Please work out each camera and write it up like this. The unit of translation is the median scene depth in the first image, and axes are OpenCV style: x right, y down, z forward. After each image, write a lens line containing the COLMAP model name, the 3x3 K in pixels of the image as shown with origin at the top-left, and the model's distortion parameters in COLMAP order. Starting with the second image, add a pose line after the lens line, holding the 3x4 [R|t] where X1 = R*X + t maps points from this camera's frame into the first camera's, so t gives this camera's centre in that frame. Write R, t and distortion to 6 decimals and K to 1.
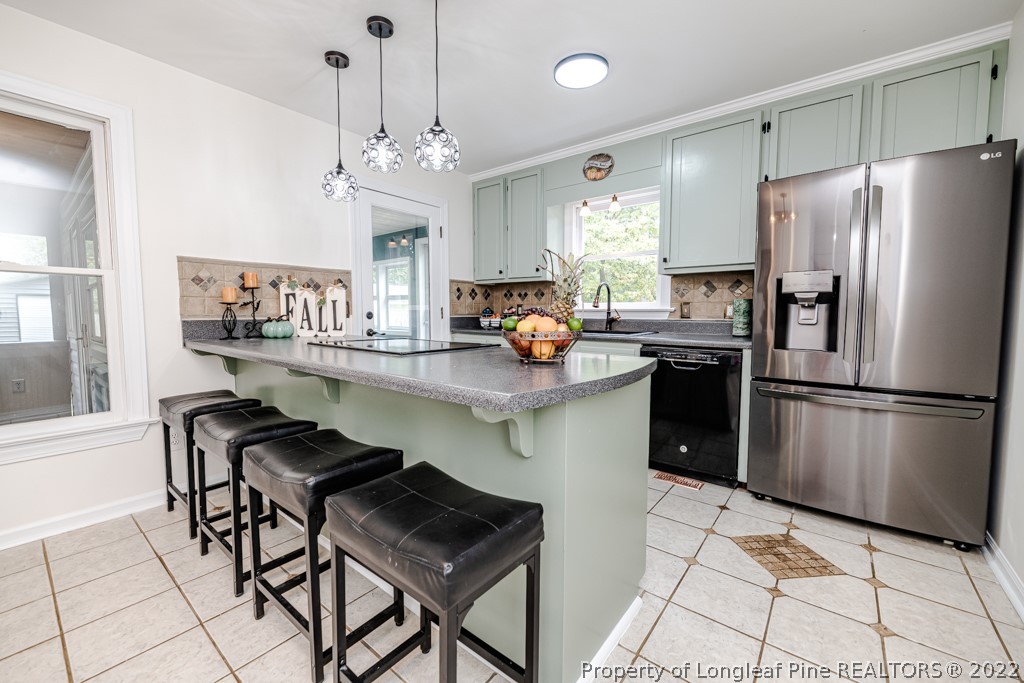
lens RADIAL K [[407.2, 0, 512.9], [0, 407.2, 336.4], [0, 0, 1]] dist [0.000584, -0.000230]
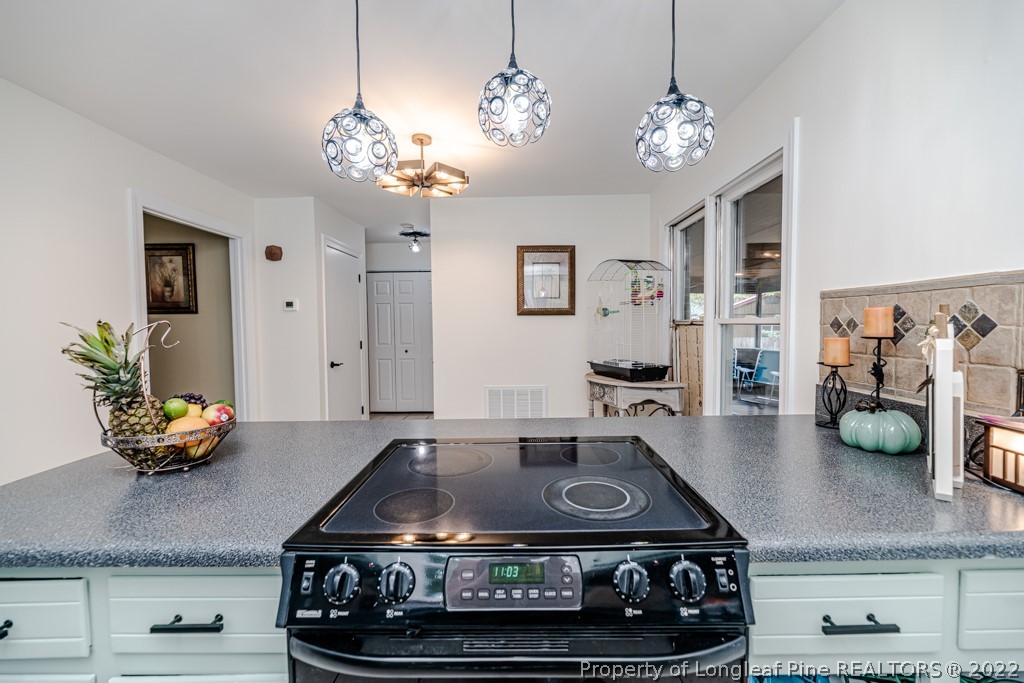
lens RADIAL K [[407.2, 0, 512.9], [0, 407.2, 336.4], [0, 0, 1]] dist [0.000584, -0.000230]
pose [[-0.782741, 0.028715, -0.621684, 0.023484], [-0.027055, 0.996421, 0.080088, -0.142203], [0.621759, 0.079508, -0.779163, 1.065661]]
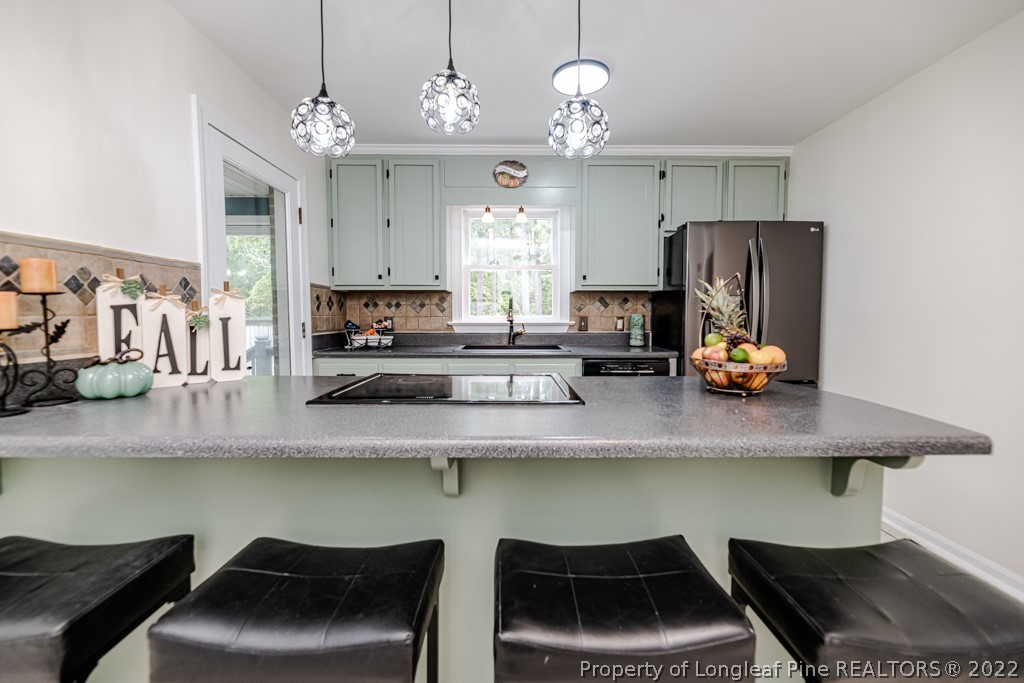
lens RADIAL K [[414.7, 0, 512.0], [0, 414.7, 341.5], [0, 0, 1]] dist [-0.002710, -0.000285]
pose [[0.778343, -0.040988, 0.626500, -0.503192], [0.040697, 0.999062, 0.014801, -0.049450], [-0.626519, 0.013976, 0.779281, 0.308004]]
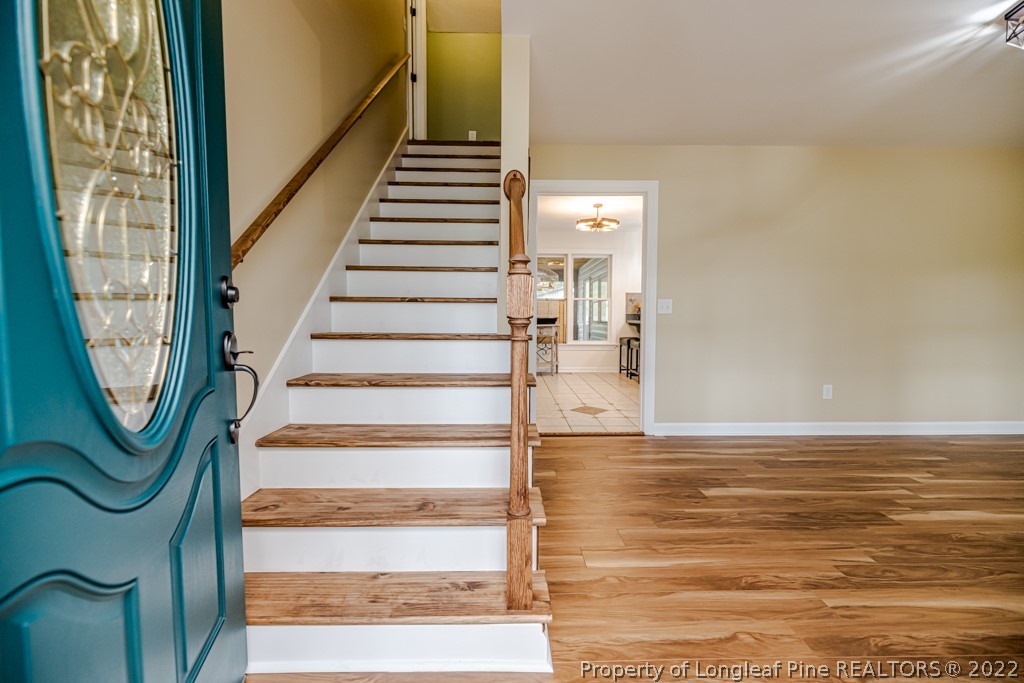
lens RADIAL K [[408.7, 0, 513.2], [0, 408.7, 337.2], [0, 0, 1]] dist [-0.003417, -0.000167]
pose [[0.643140, 0.047851, -0.764252, 0.873553], [-0.052407, 0.998456, 0.018412, 0.109711], [0.763953, 0.028211, 0.644655, -1.419981]]
